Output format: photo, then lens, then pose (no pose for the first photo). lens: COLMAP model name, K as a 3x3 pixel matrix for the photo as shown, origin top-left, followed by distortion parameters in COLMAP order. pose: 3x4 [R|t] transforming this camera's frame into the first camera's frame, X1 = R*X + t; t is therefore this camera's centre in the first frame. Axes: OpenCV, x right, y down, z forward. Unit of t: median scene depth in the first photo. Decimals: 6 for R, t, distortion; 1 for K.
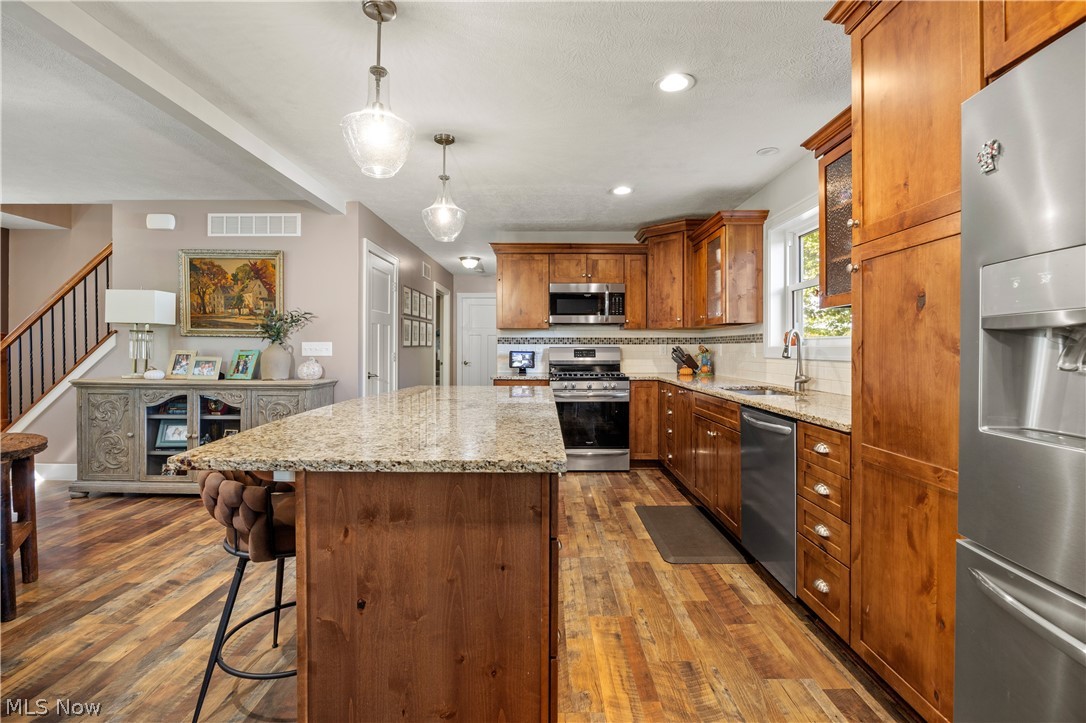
lens RADIAL K [[508.1, 0, 542.1], [0, 508.1, 357.1], [0, 0, 1]] dist [-0.003931, -0.000914]
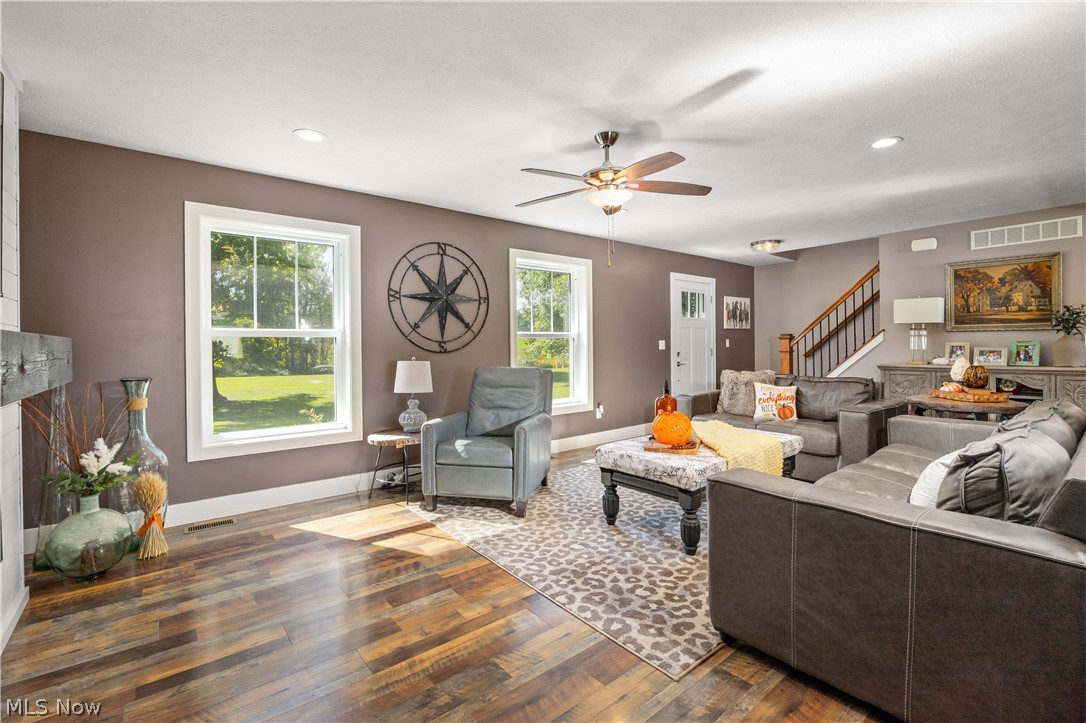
lens RADIAL K [[480.6, 0, 543.4], [0, 480.6, 353.1], [0, 0, 1]] dist [-0.015129, -0.000422]
pose [[0.633540, -0.003214, -0.773703, -0.428804], [0.005409, 0.999985, 0.000275, 0.006781], [0.773691, -0.004359, 0.633548, -0.537988]]
